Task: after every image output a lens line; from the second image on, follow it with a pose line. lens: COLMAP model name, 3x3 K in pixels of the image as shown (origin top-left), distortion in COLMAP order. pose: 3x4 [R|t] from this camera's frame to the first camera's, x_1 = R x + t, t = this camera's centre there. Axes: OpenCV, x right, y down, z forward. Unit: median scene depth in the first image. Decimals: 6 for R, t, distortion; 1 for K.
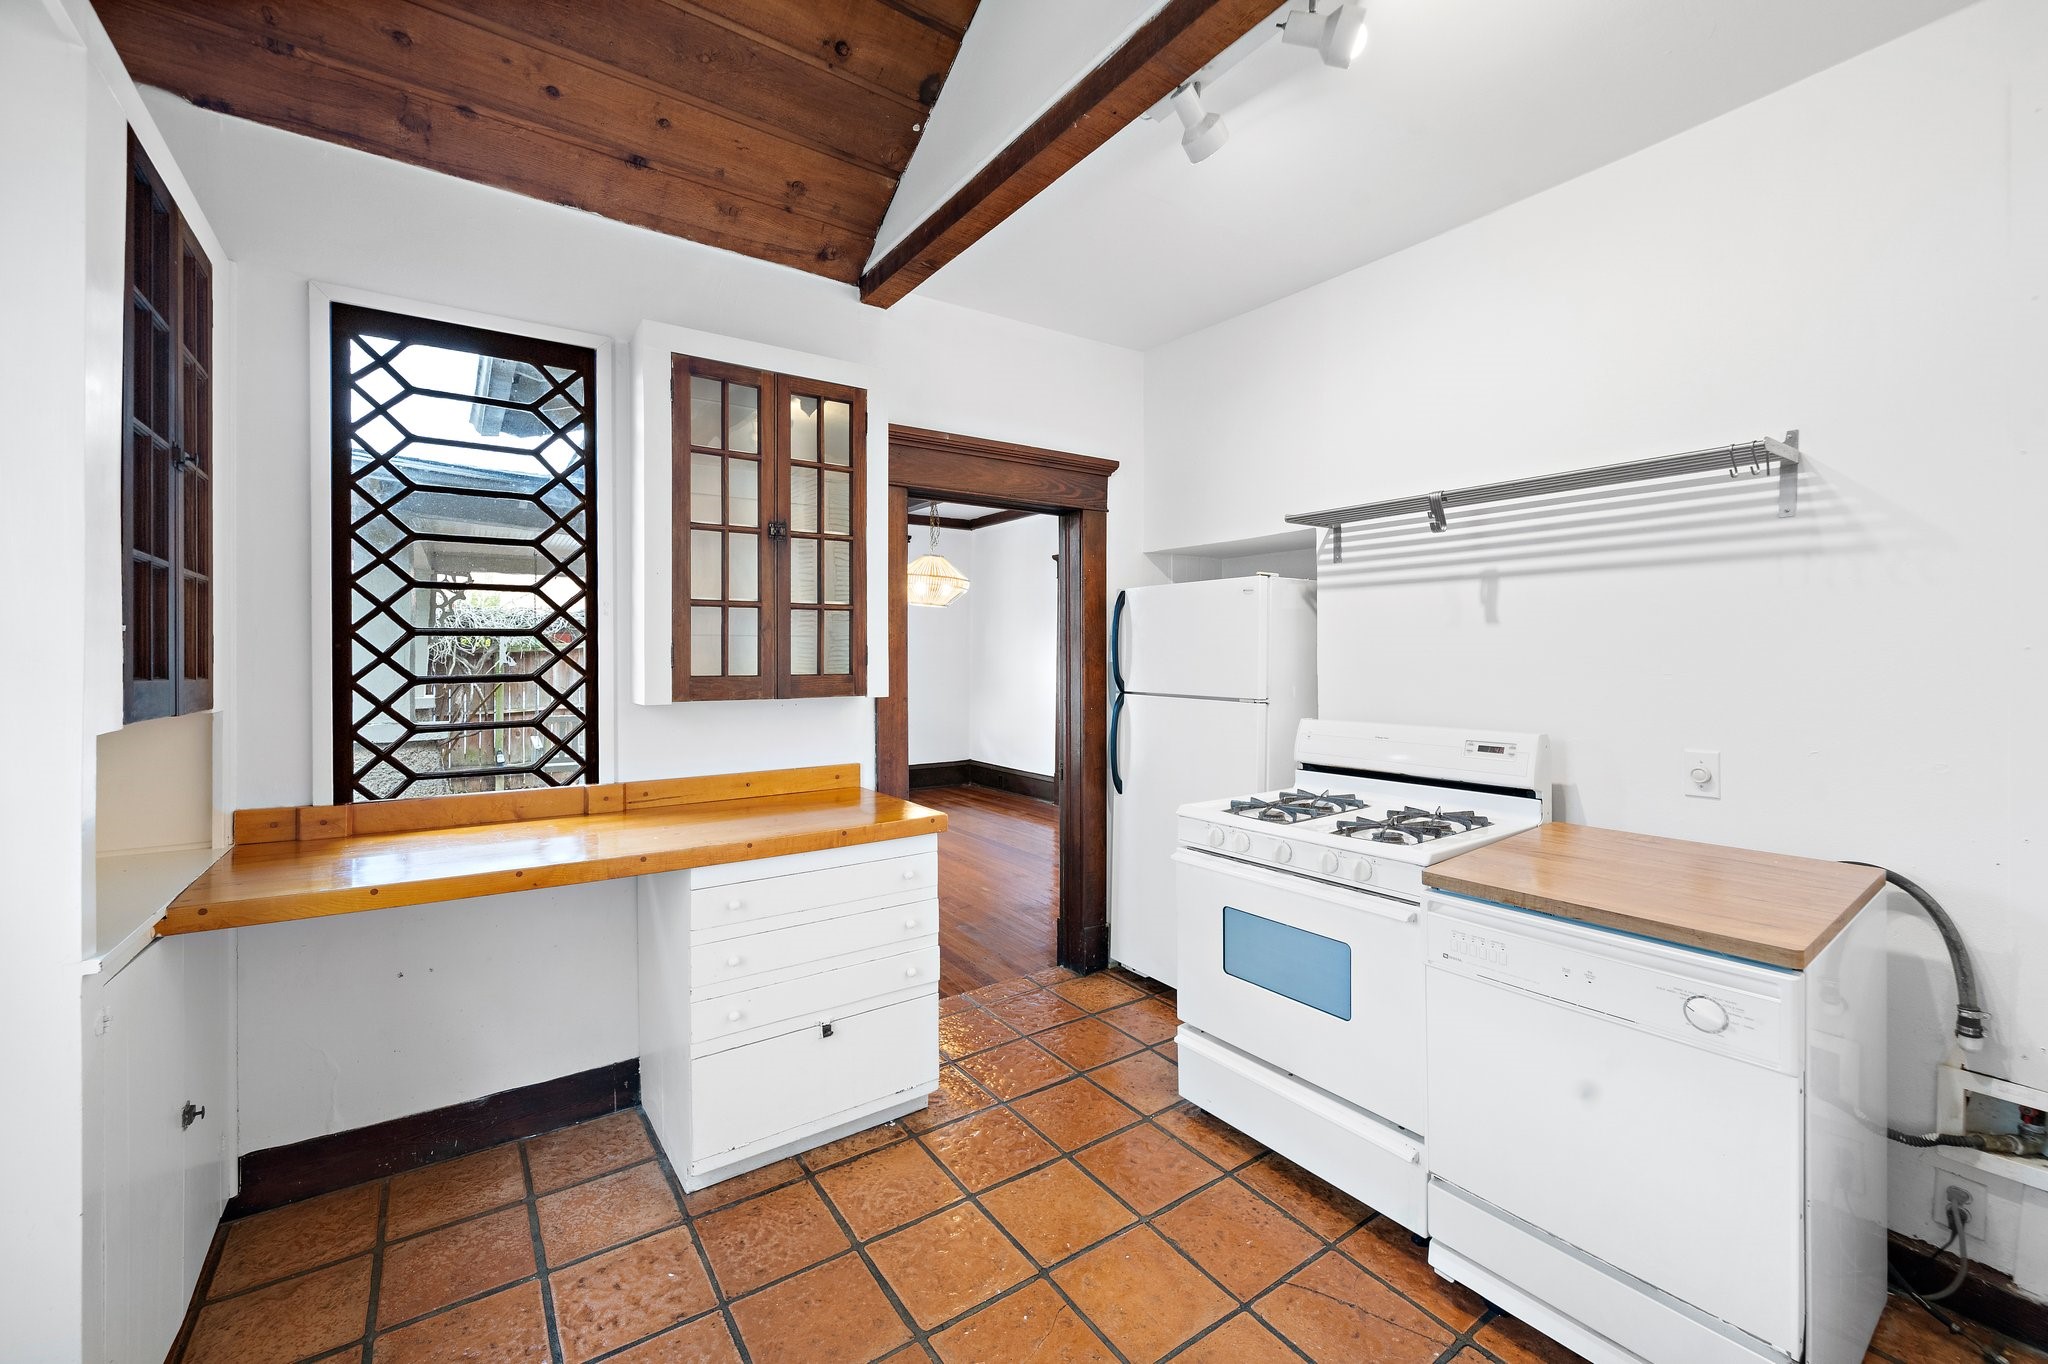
lens RADIAL K [[826.8, 0, 1022.8], [0, 826.8, 661.1], [0, 0, 1]] dist [-0.000138, -0.000189]
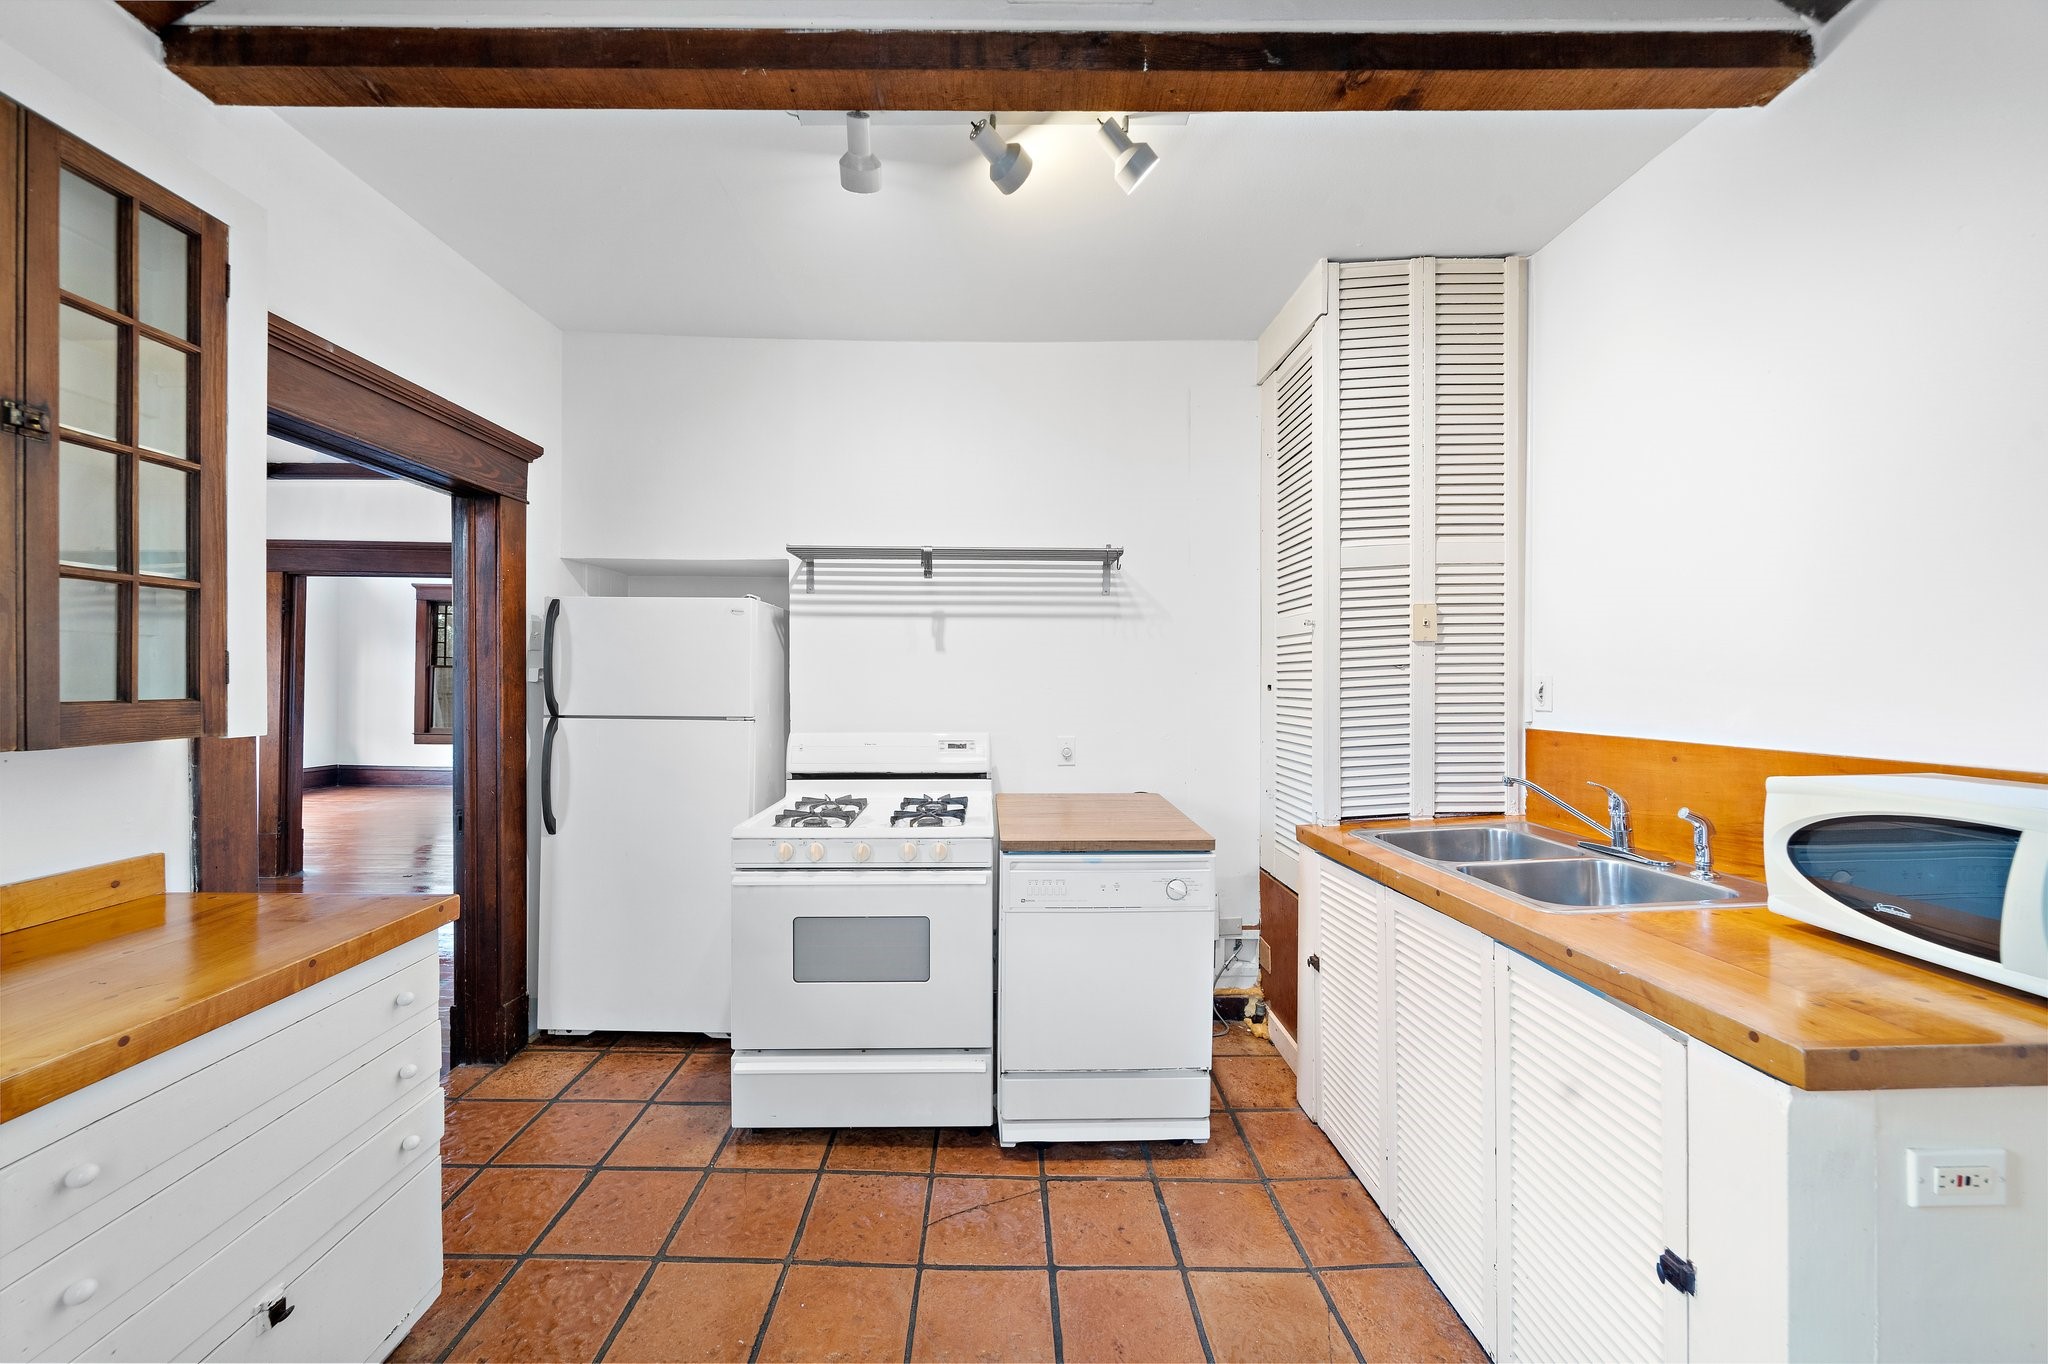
lens RADIAL K [[713.9, 0, 1012.1], [0, 713.9, 683.4], [0, 0, 1]] dist [-0.005334, -0.000288]
pose [[0.567562, -0.000995, 0.823330, -0.310236], [0.001889, 0.999998, -0.000093, 0.005798], [-0.823329, 0.001608, 0.567563, 0.257931]]
